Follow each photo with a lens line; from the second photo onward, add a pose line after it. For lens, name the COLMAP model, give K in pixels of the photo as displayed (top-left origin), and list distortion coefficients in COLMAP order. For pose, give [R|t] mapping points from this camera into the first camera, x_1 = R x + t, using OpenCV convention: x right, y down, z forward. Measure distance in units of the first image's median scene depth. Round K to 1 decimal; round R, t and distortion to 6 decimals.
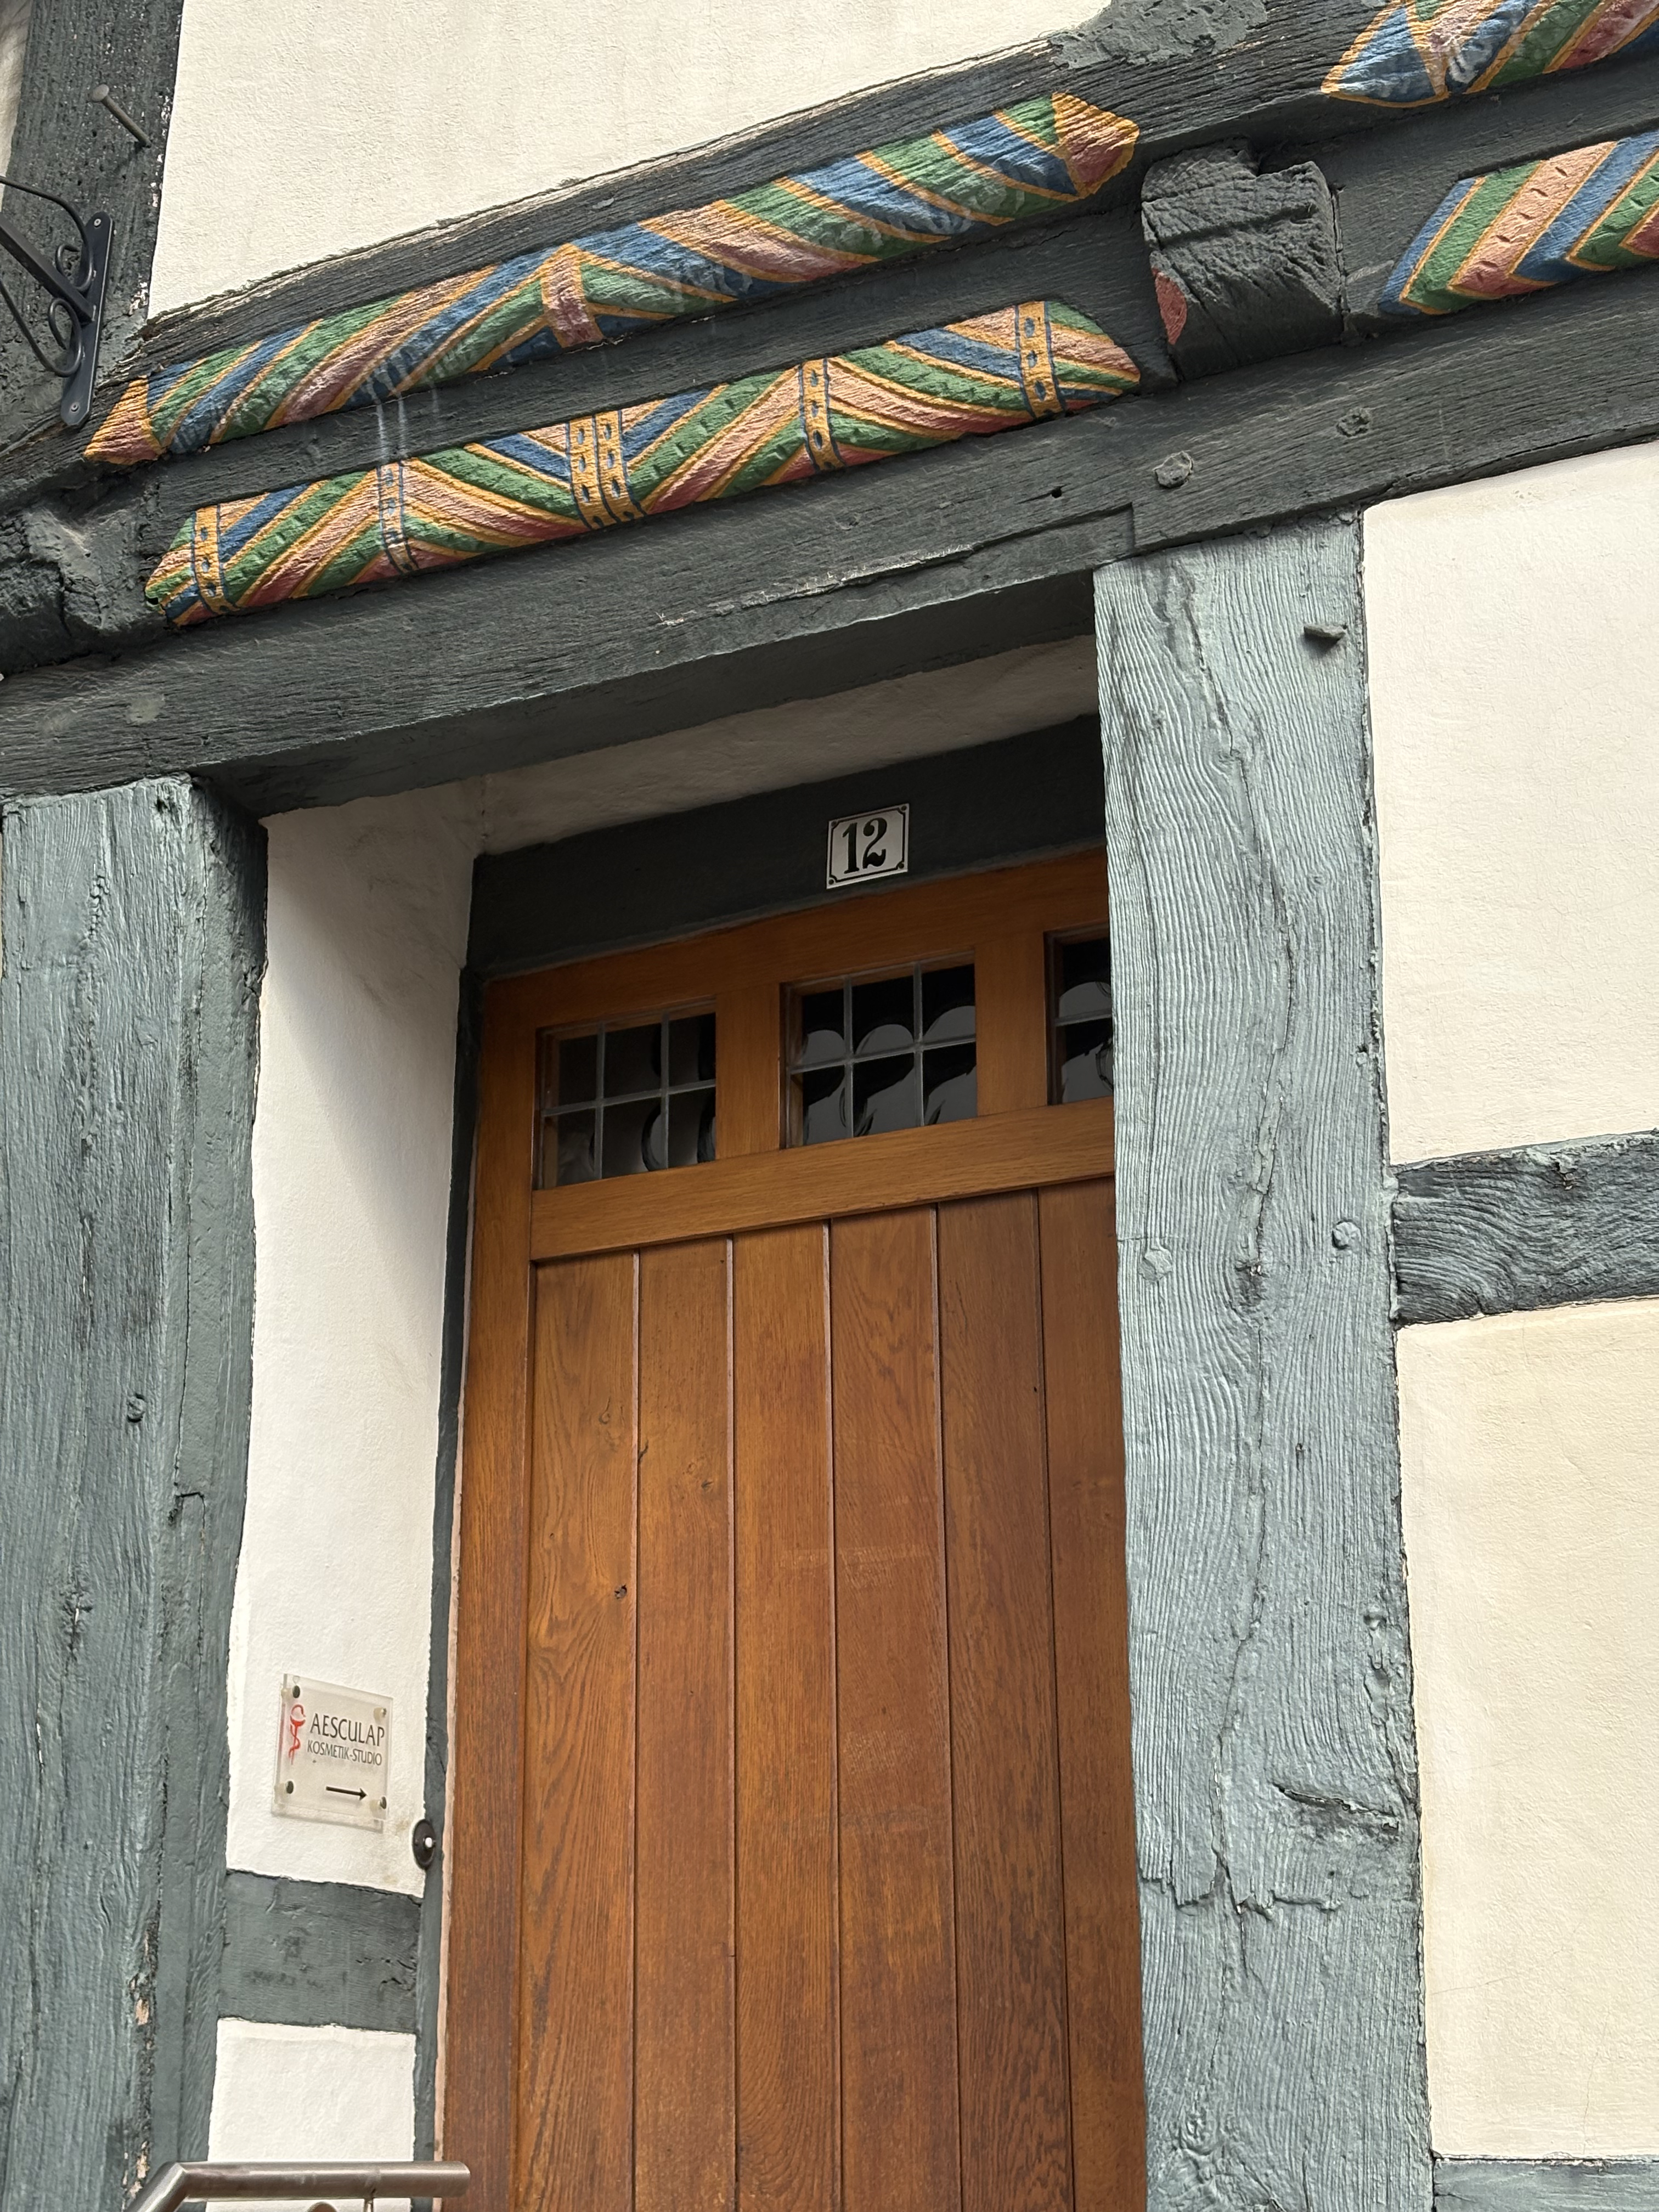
lens RADIAL K [[3379.1, 0, 829.5], [0, 3379.1, 1106.0], [0, 0, 1]] dist [0.169618, -0.037117]
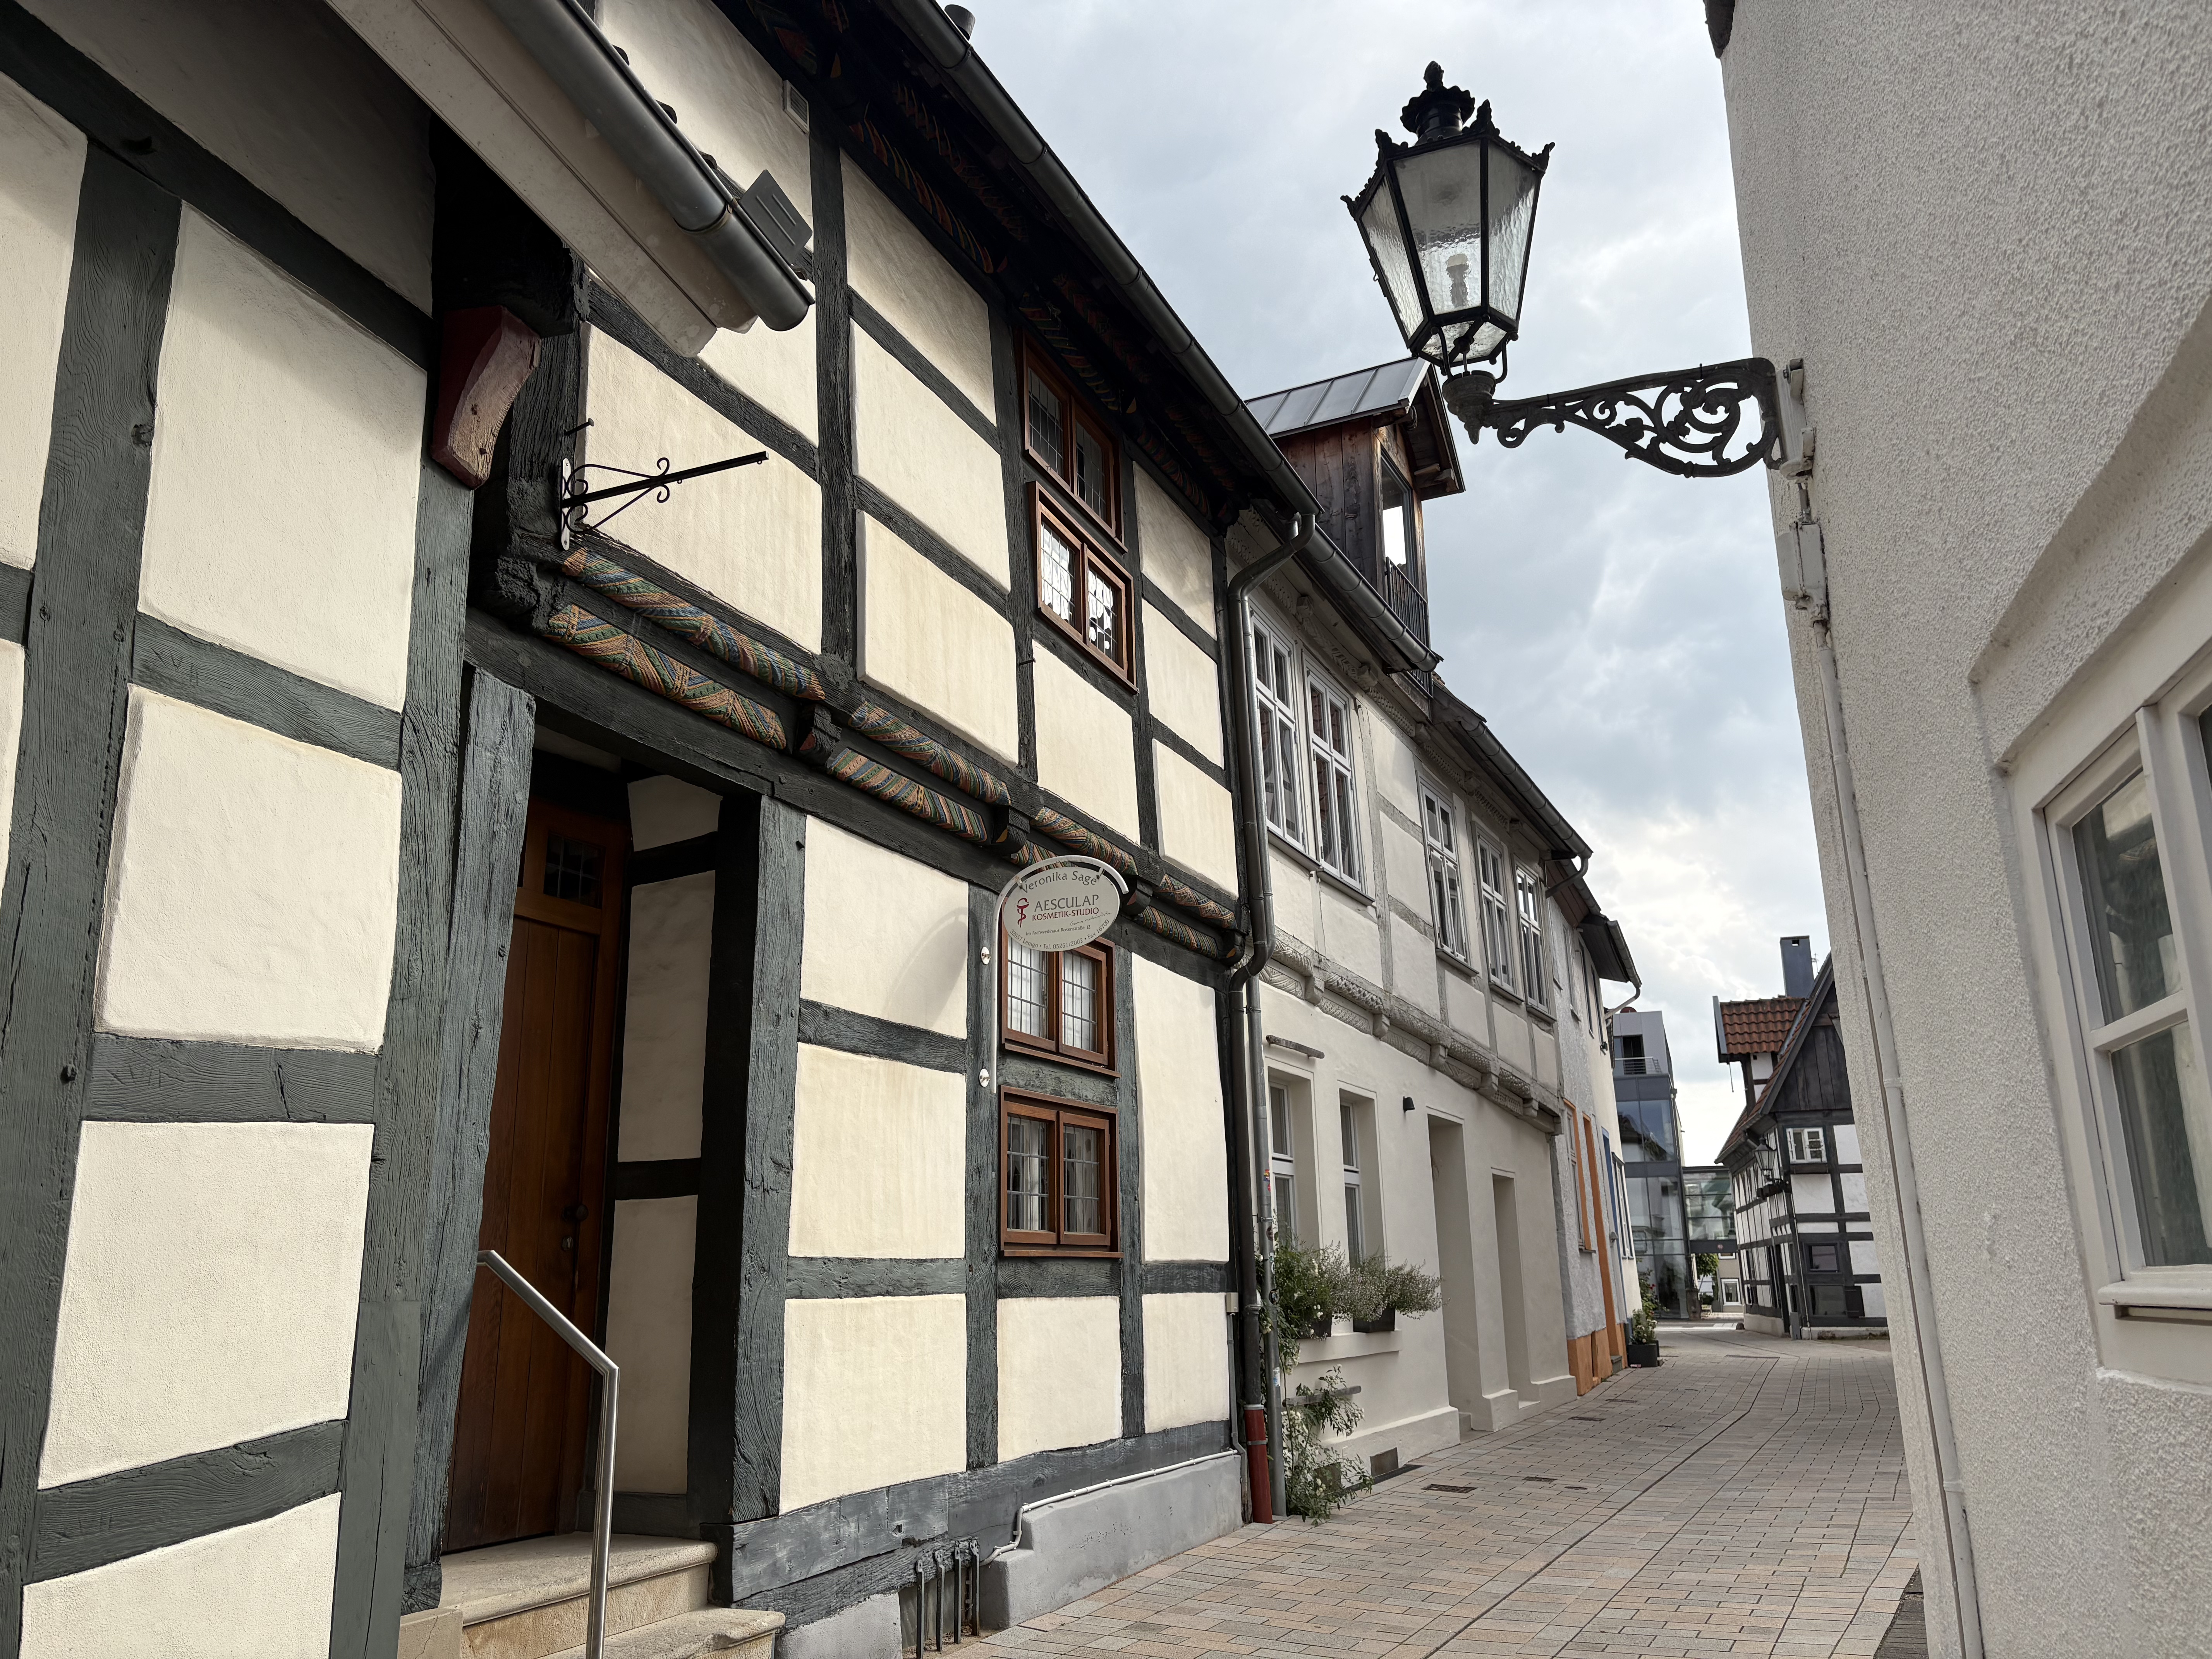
lens RADIAL K [[1681.7, 0, 1106.0], [0, 1681.7, 829.5], [0, 0, 1]] dist [0.003719, 0.000498]
pose [[-0.059826, 0.270356, 0.960900, -1.568084], [-0.270673, 0.922165, -0.276310, 0.248782], [-0.960811, -0.276620, 0.018009, 0.641316]]
